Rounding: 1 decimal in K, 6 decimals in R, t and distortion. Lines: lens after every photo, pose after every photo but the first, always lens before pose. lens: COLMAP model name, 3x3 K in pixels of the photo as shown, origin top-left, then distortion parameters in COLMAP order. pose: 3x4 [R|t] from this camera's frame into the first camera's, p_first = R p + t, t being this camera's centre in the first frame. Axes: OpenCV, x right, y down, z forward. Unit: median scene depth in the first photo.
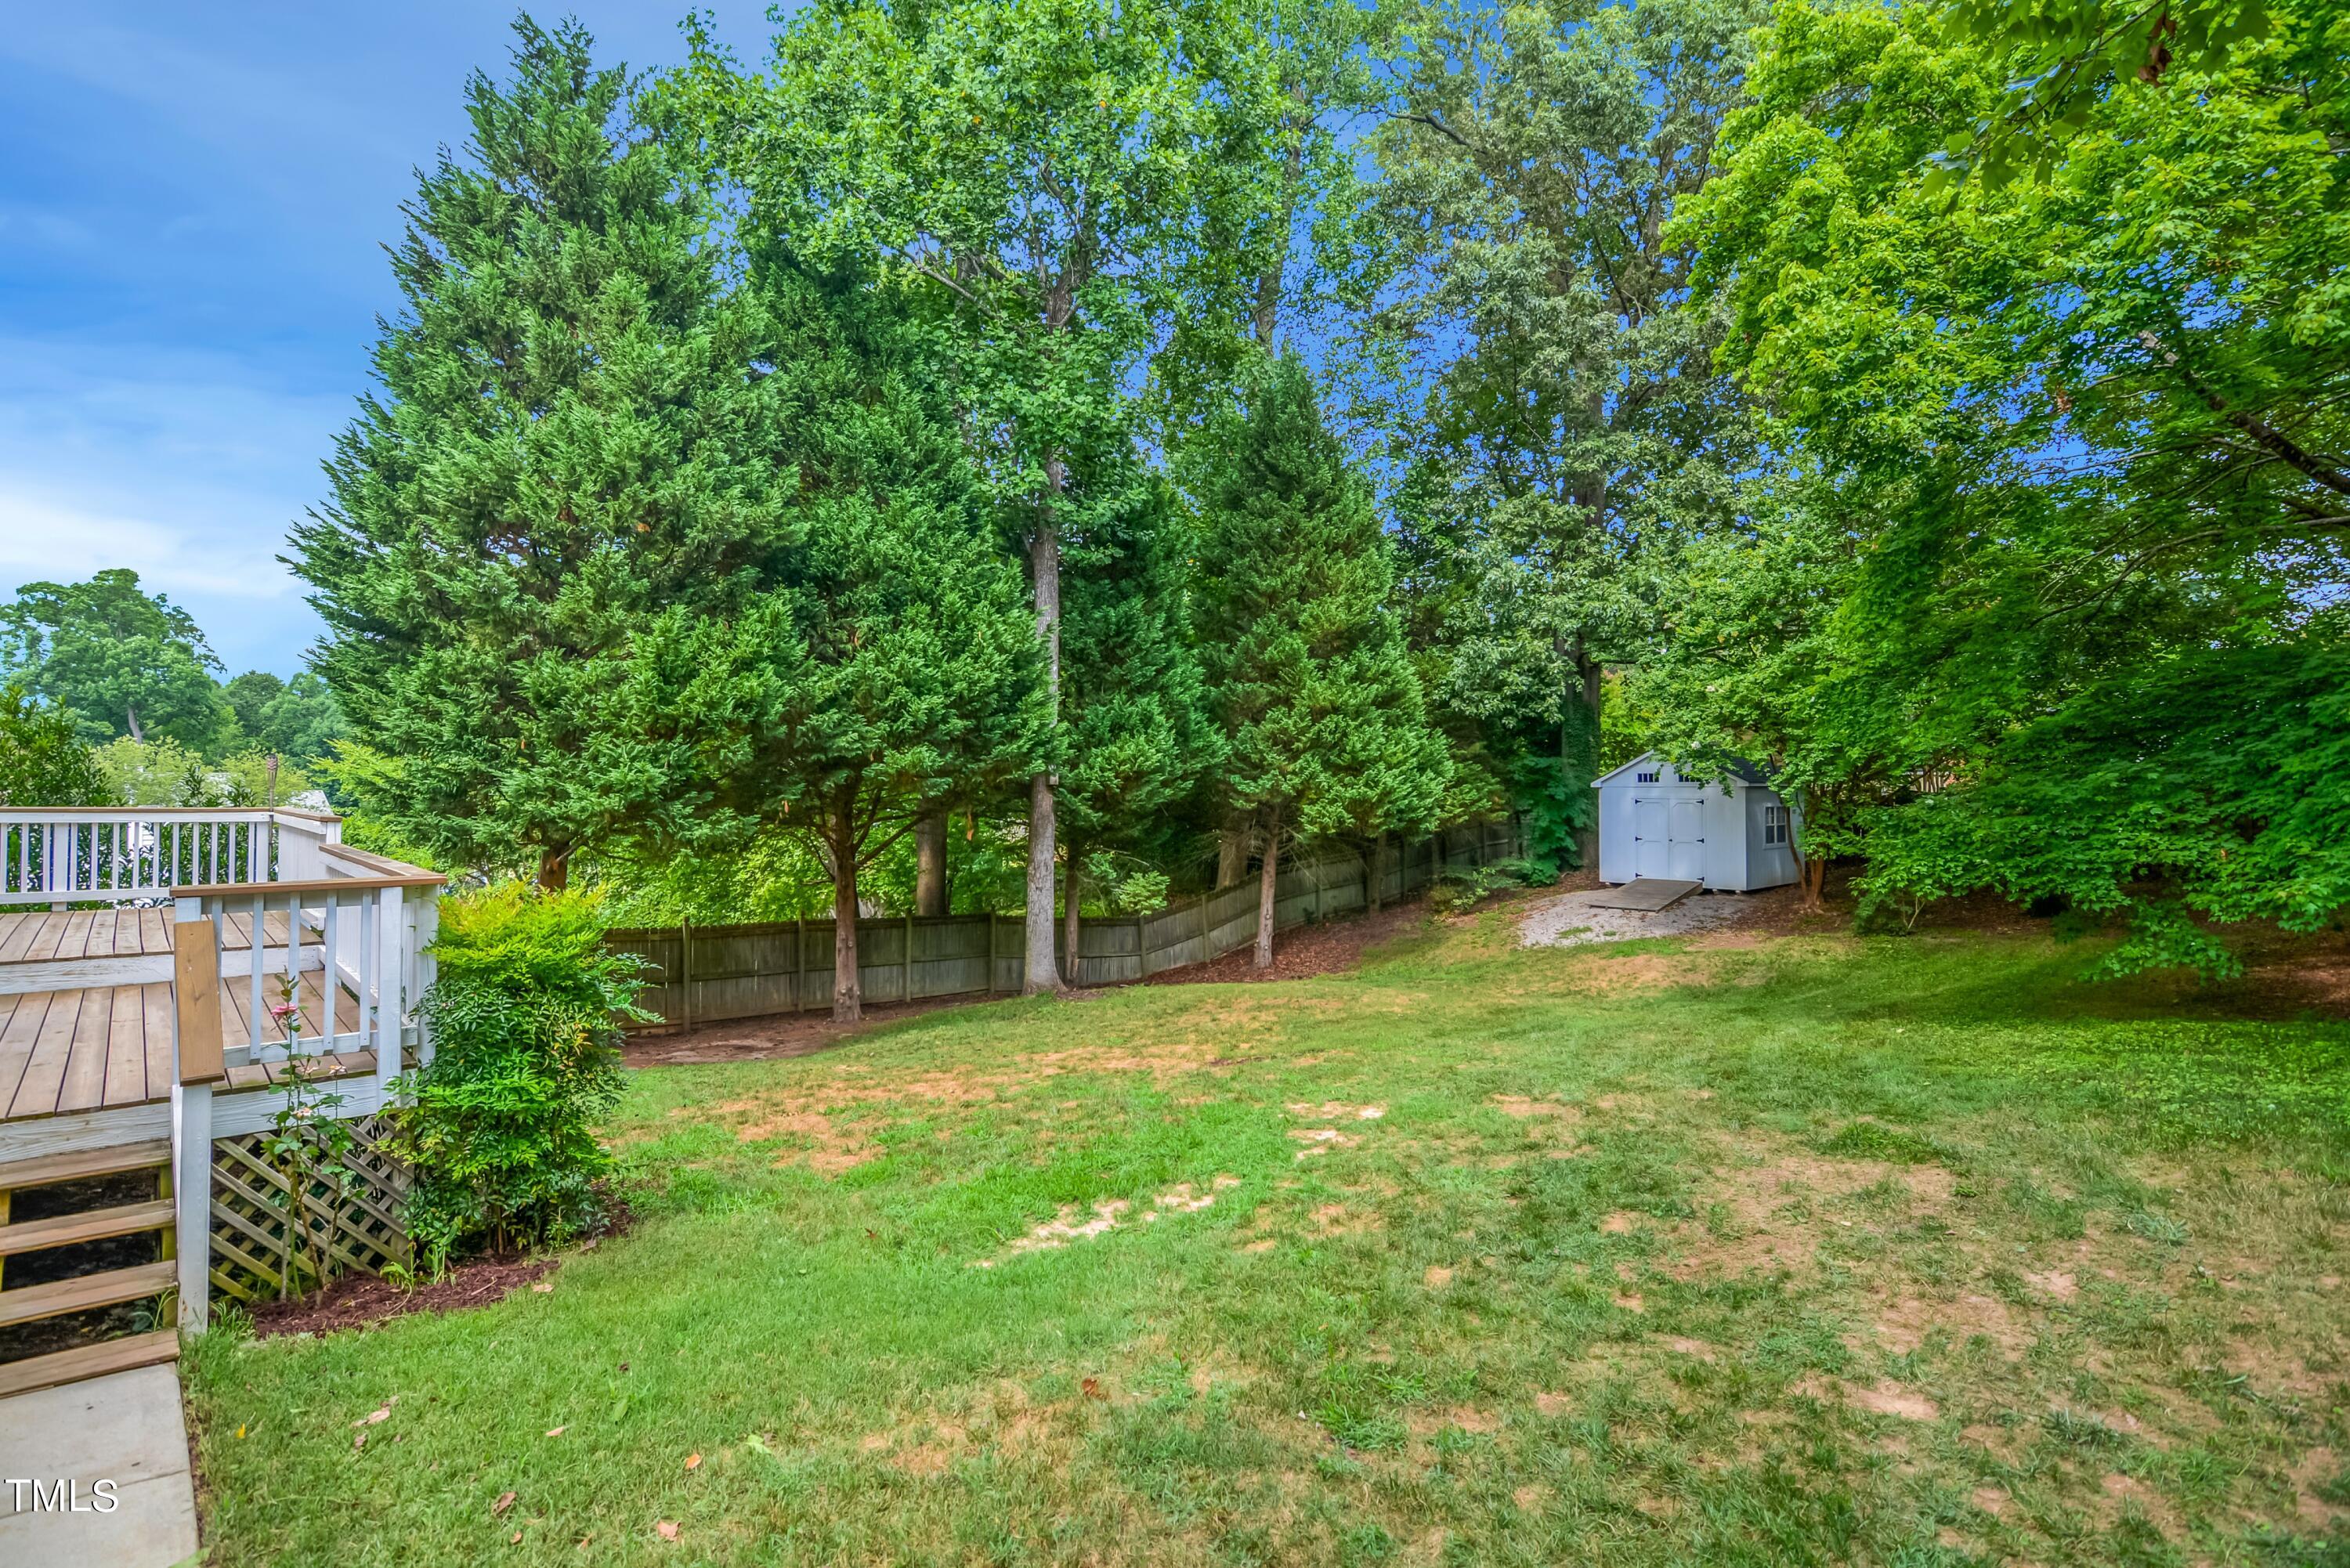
lens RADIAL K [[1142.4, 0, 1157.6], [0, 1142.4, 765.1], [0, 0, 1]] dist [-0.022005, 0.000530]
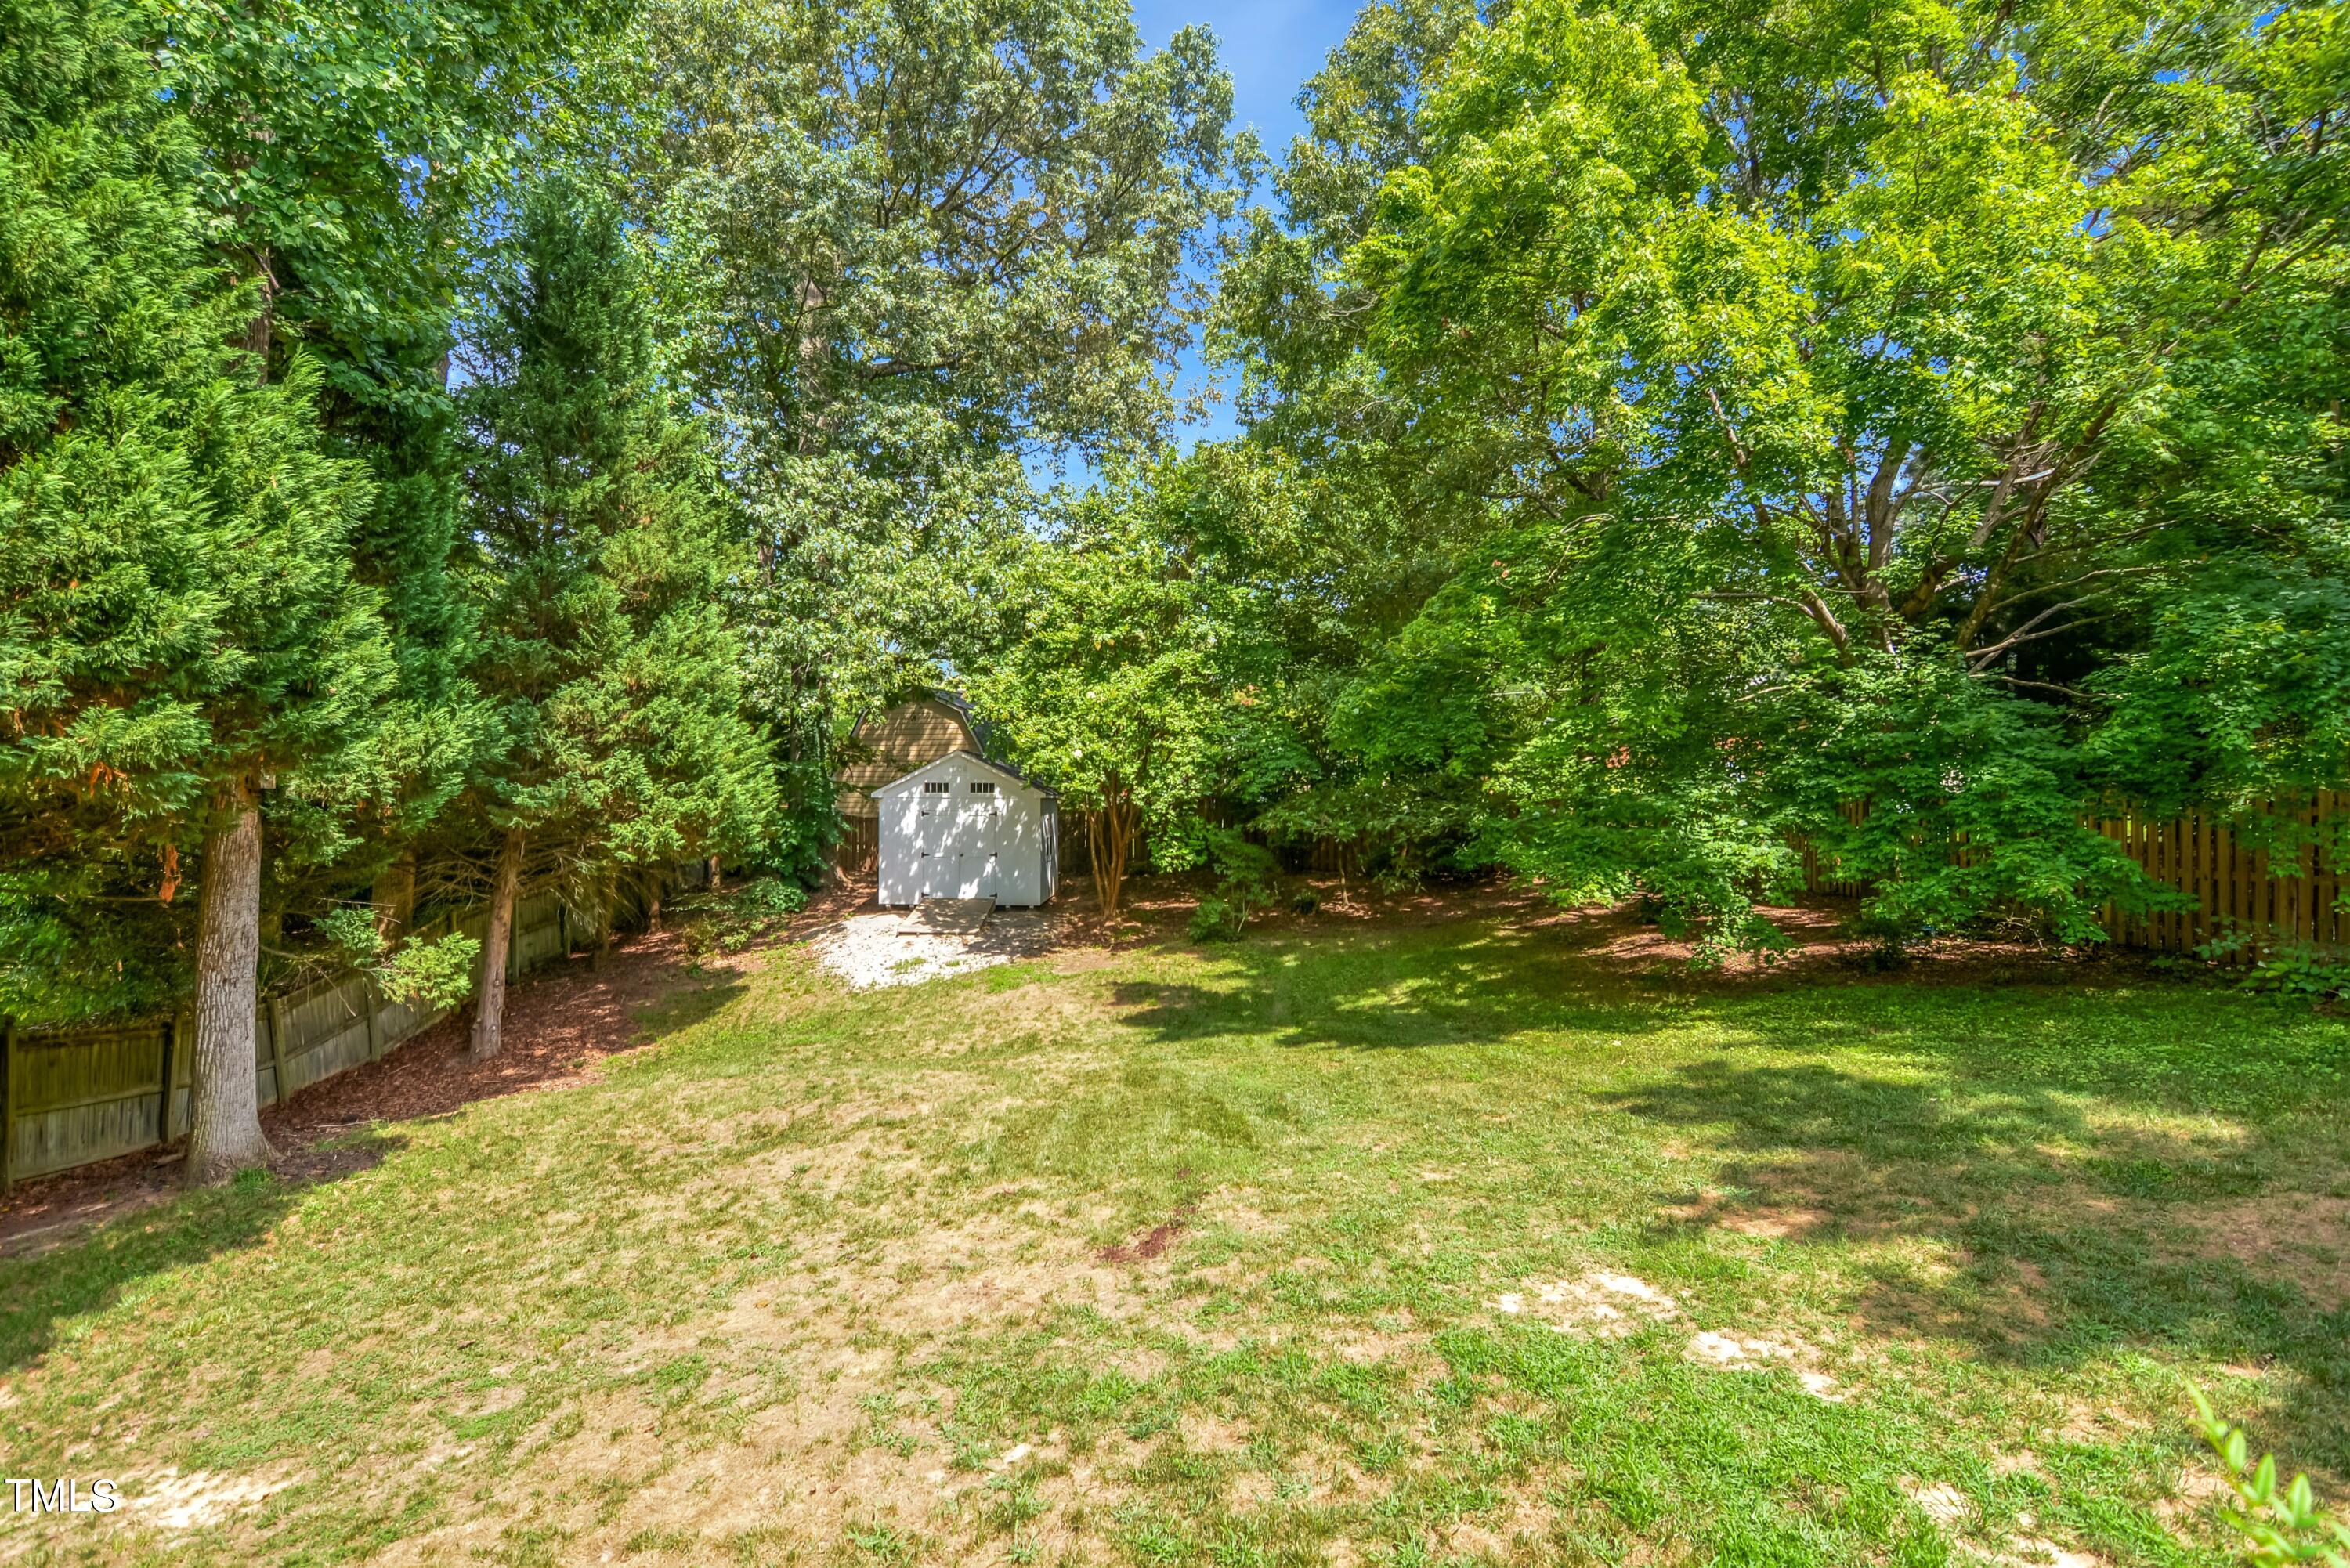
lens RADIAL K [[1184.3, 0, 1161.8], [0, 1184.3, 764.9], [0, 0, 1]] dist [-0.018393, -0.000099]
pose [[0.664350, 0.025168, 0.746998, -0.192057], [-0.019789, 0.999675, -0.016082, 0.004648], [-0.747160, -0.004099, 0.664632, 0.268565]]
